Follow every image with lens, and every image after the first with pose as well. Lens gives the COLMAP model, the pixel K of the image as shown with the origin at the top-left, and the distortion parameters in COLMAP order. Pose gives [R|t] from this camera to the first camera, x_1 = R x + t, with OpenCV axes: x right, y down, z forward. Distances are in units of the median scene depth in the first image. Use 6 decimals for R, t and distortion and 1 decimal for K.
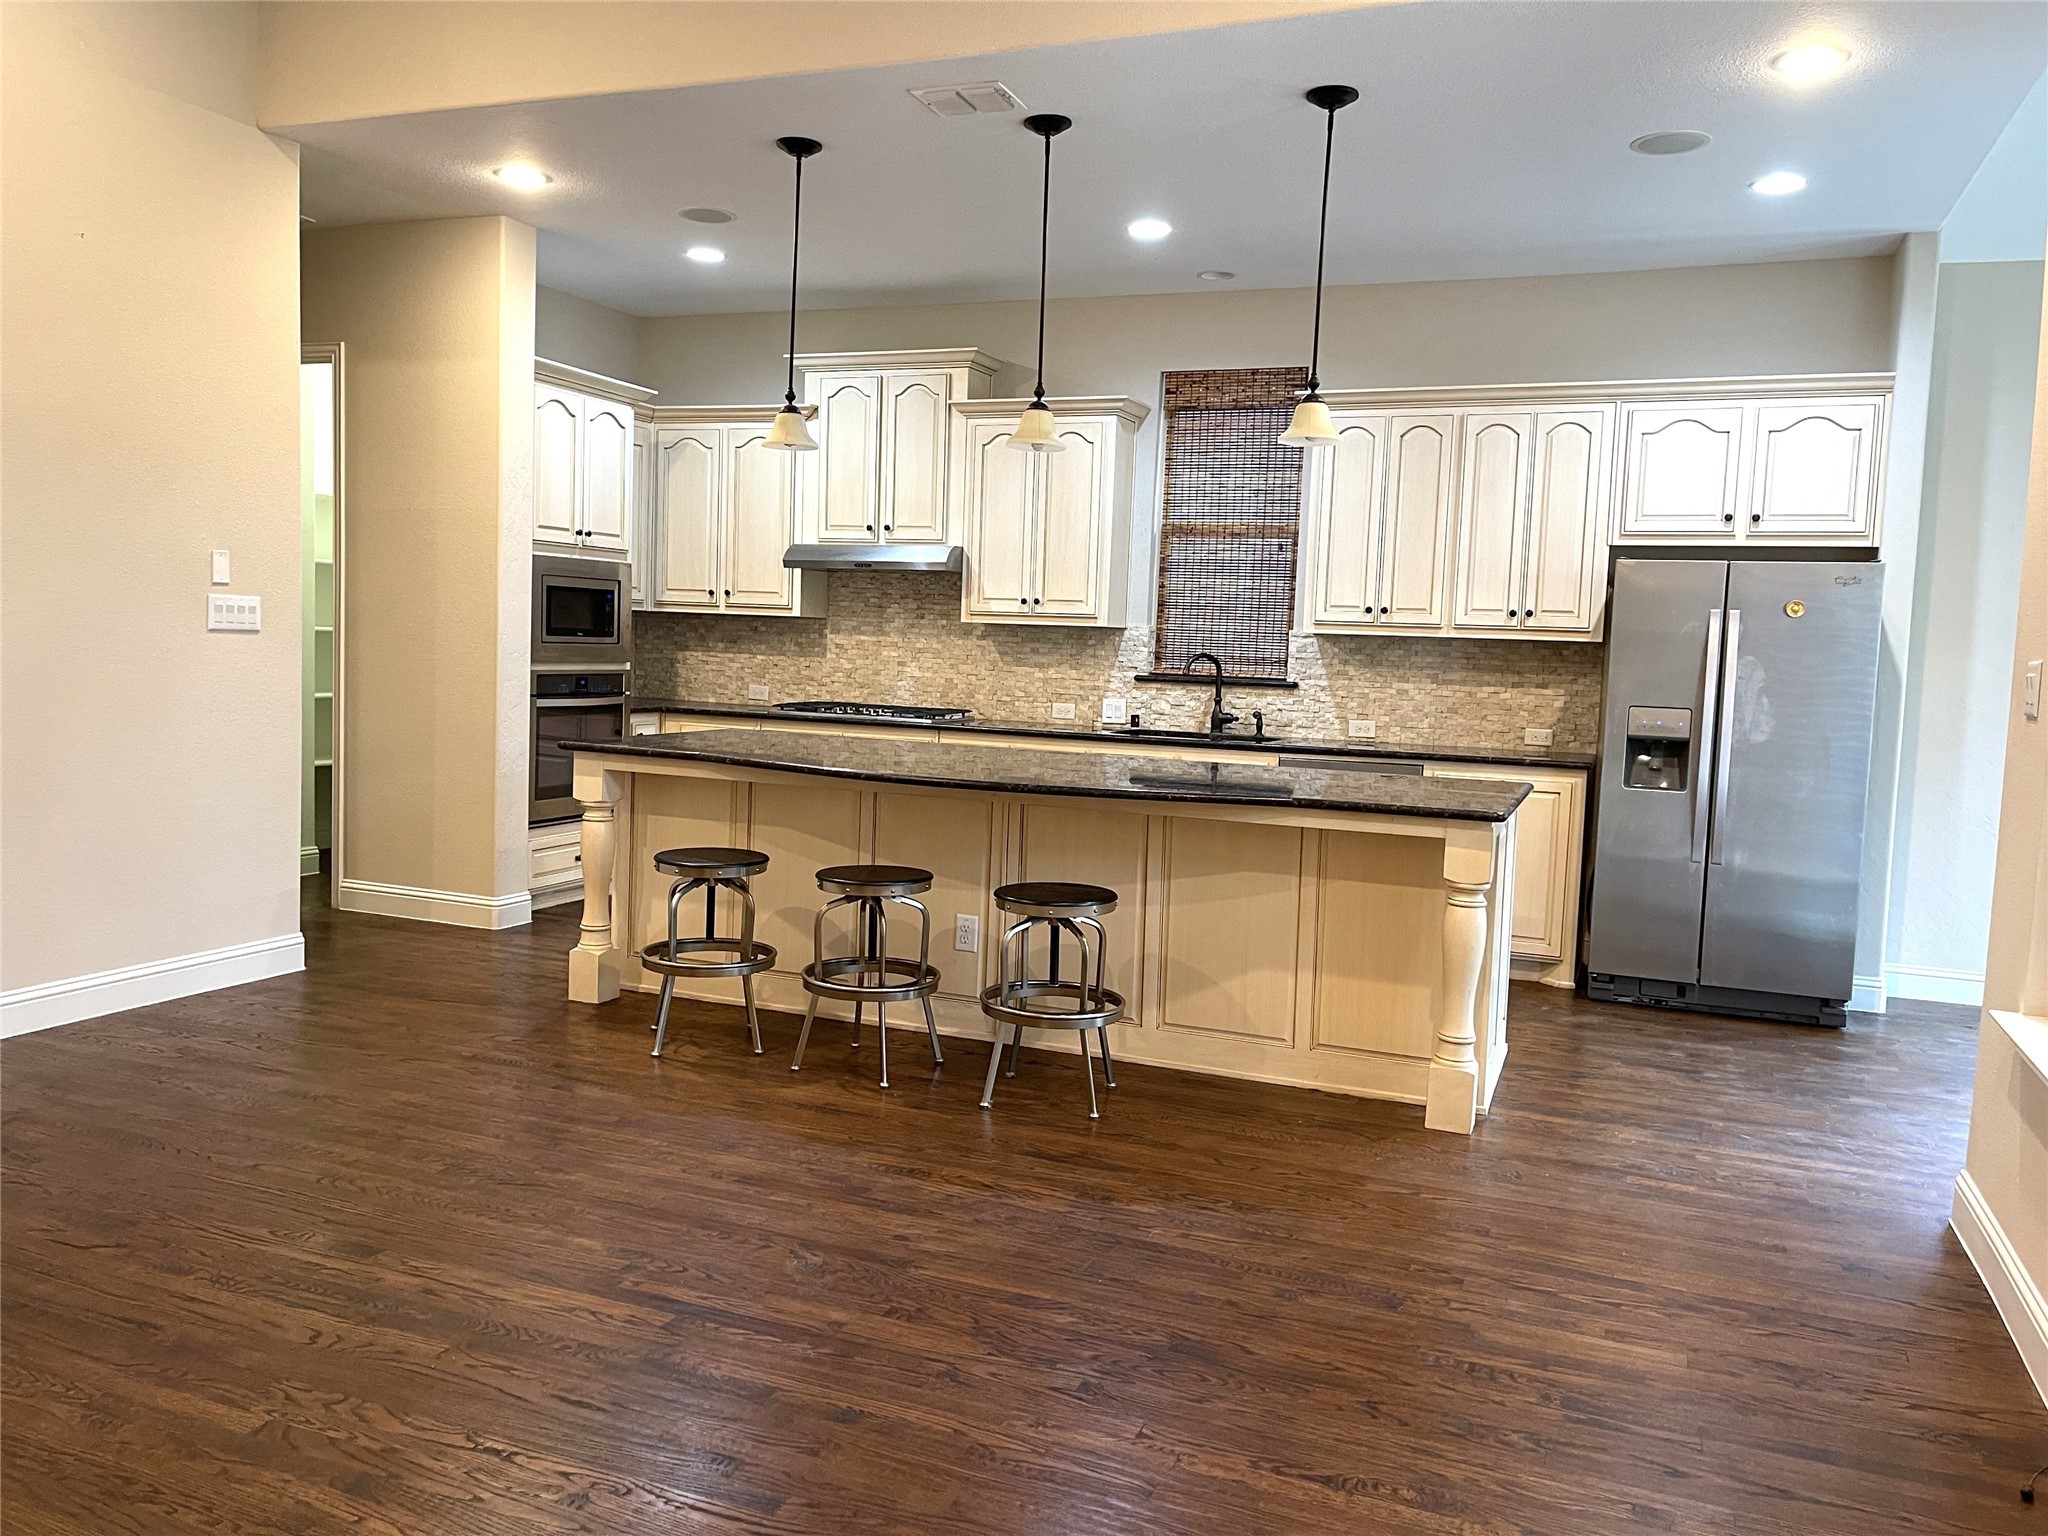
lens RADIAL K [[1527.2, 0, 1020.7], [0, 1527.2, 758.3], [0, 0, 1]] dist [0.075901, -0.107277]
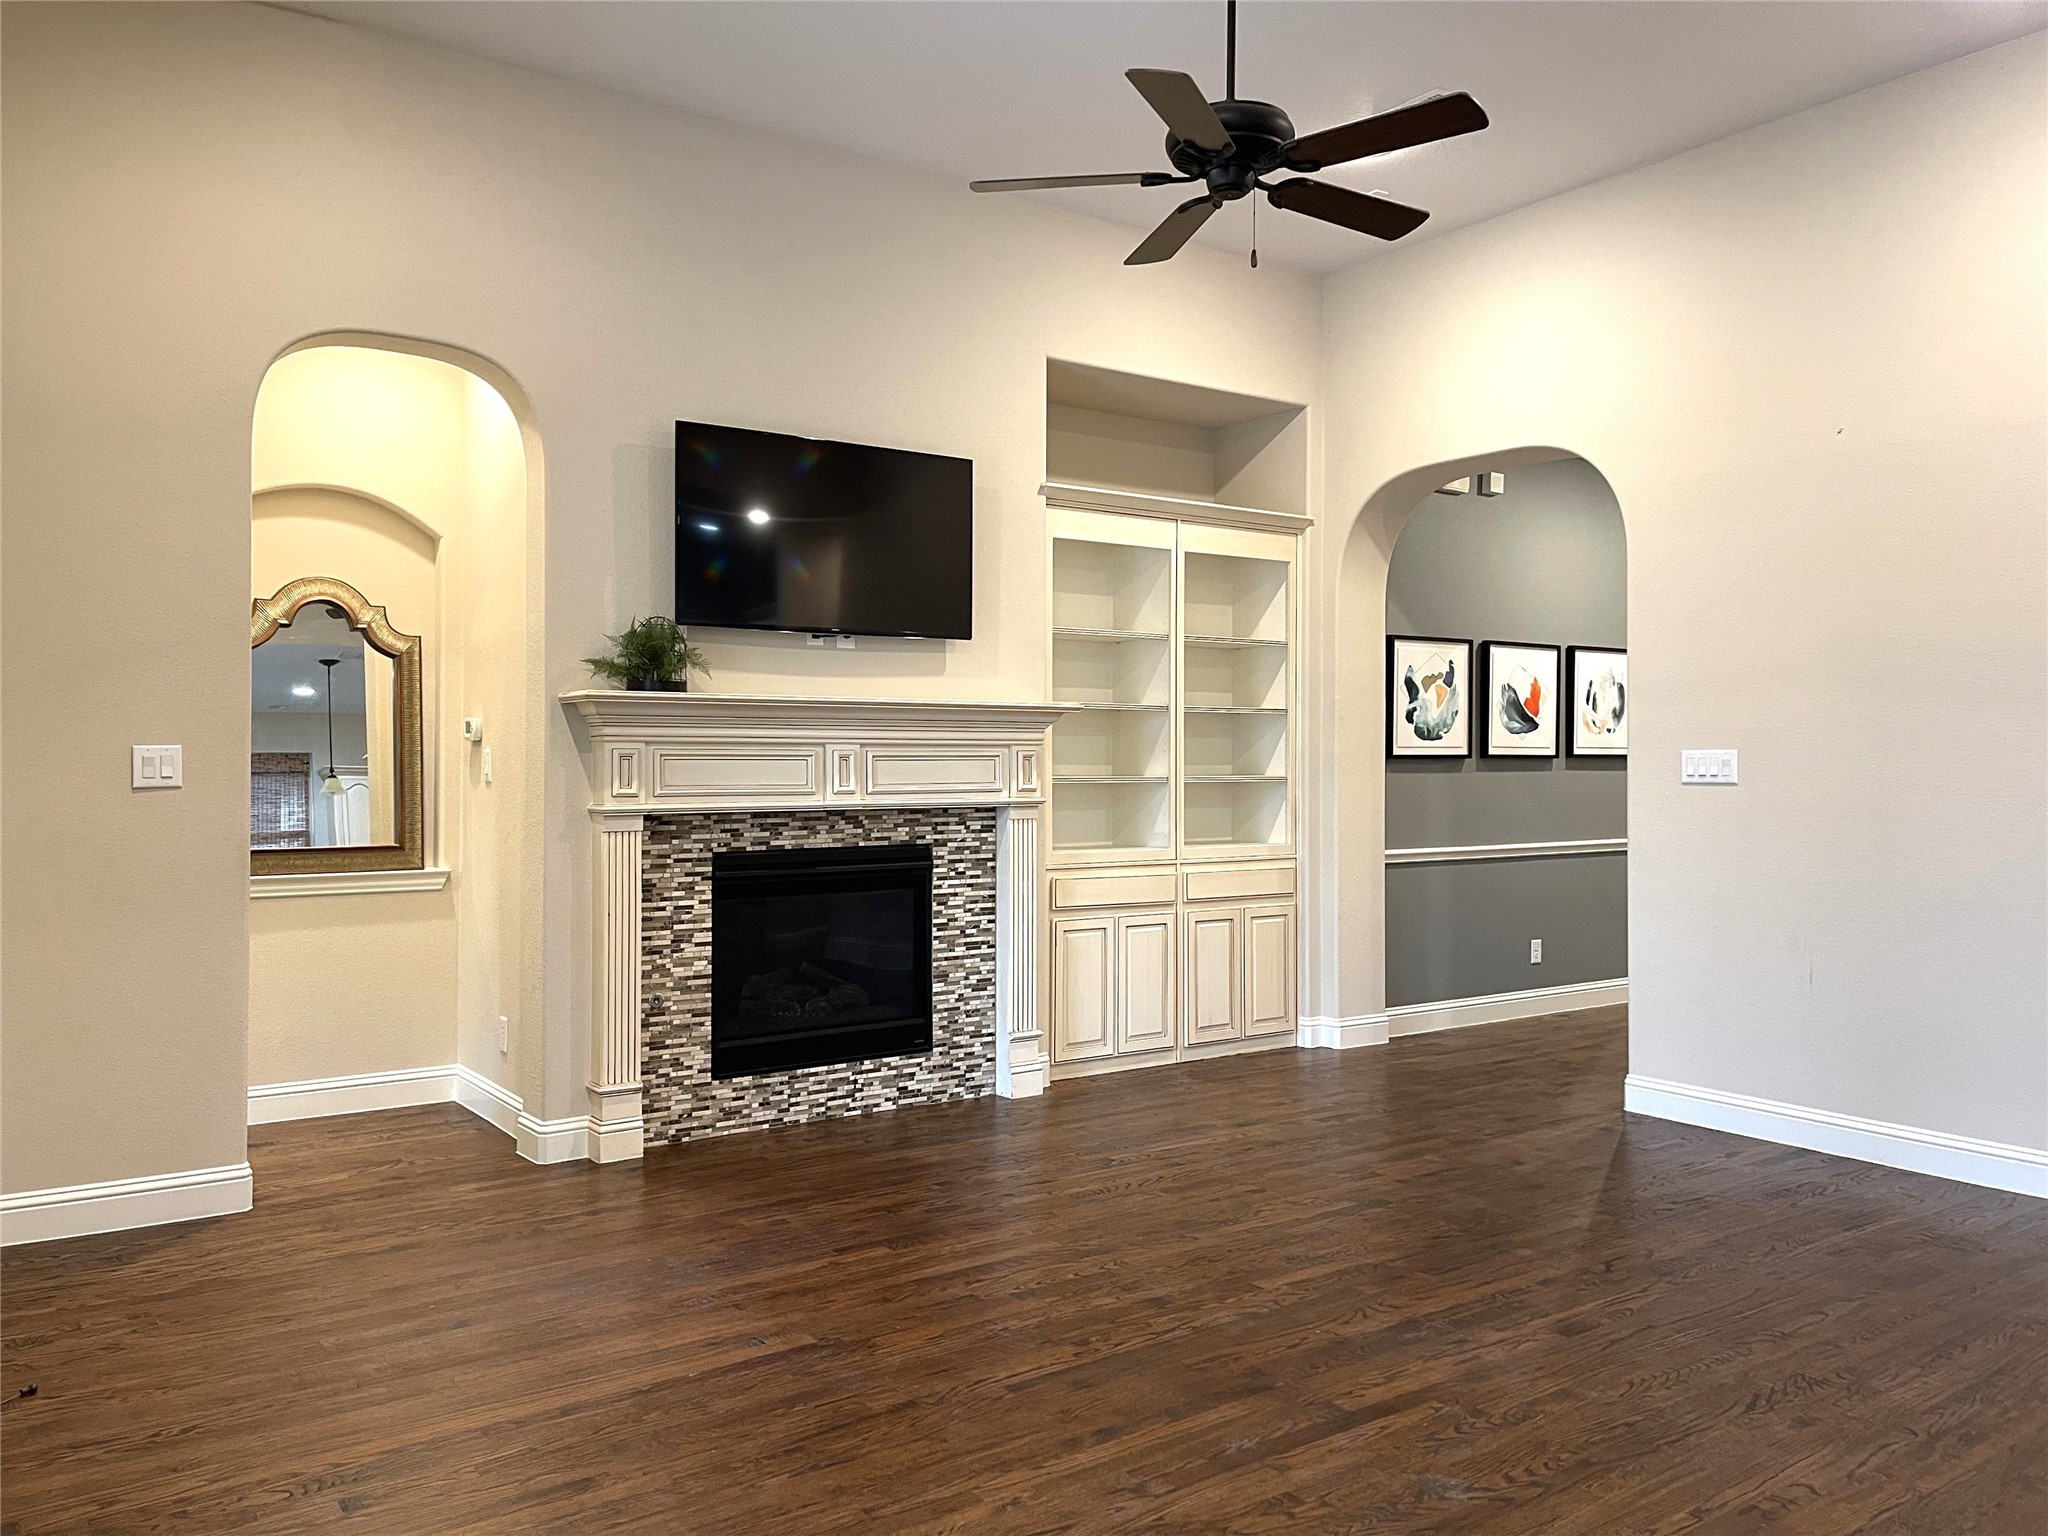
lens RADIAL K [[1543.6, 0, 1012.4], [0, 1543.6, 738.5], [0, 0, 1]] dist [0.073323, -0.086389]
pose [[-0.538334, -0.048728, -0.841322, 0.343558], [-0.091318, 0.995821, 0.000755, -0.031350], [0.837770, 0.077234, -0.540534, 0.565771]]
